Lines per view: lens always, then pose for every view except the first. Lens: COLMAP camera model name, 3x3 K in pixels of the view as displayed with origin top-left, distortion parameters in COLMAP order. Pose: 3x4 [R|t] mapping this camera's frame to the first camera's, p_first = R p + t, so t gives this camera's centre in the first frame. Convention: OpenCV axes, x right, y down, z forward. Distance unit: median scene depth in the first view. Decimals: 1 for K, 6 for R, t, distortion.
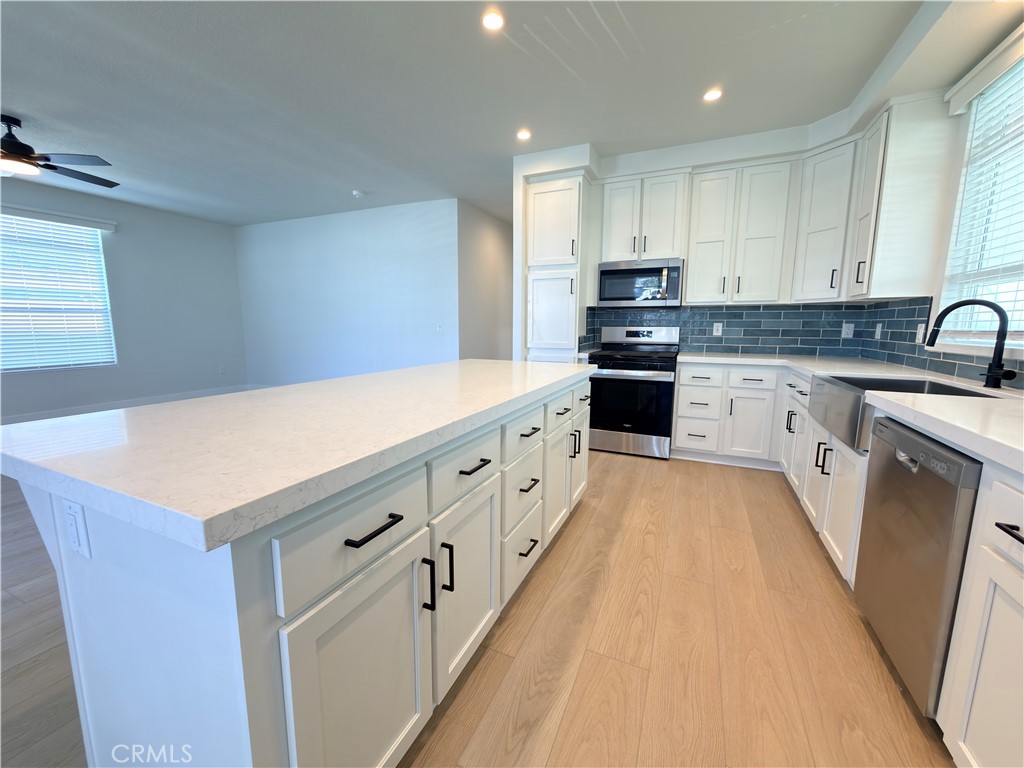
lens RADIAL K [[409.9, 0, 508.4], [0, 409.9, 385.2], [0, 0, 1]] dist [0.001265, 0.000063]
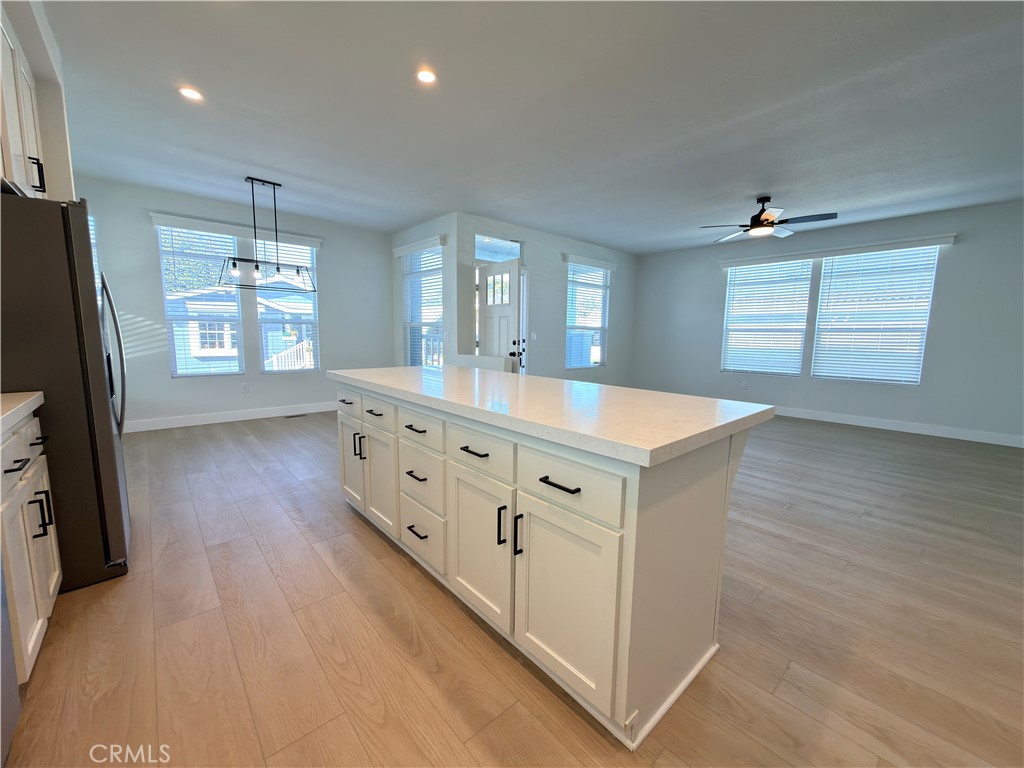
lens RADIAL K [[409.9, 0, 513.8], [0, 409.9, 386.8], [0, 0, 1]] dist [0.001265, 0.000063]
pose [[-0.402157, 0.106877, -0.909311, 0.678890], [-0.154078, 0.971099, 0.182283, -0.173750], [0.902513, 0.213411, -0.374067, 1.157324]]
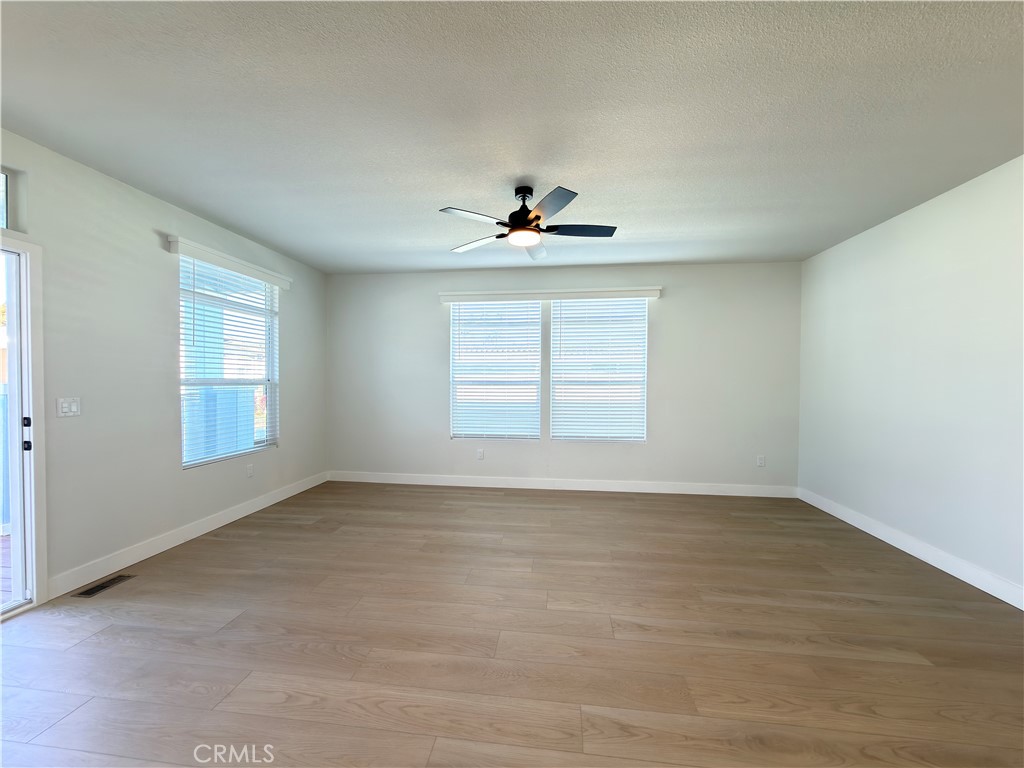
lens RADIAL K [[409.9, 0, 512.5], [0, 409.9, 388.0], [0, 0, 1]] dist [0.001265, 0.000063]
pose [[0.293193, 0.012653, -0.955970, -0.398494], [-0.147283, 0.988574, -0.032087, -0.213849], [0.944640, 0.150206, 0.291706, 1.005544]]
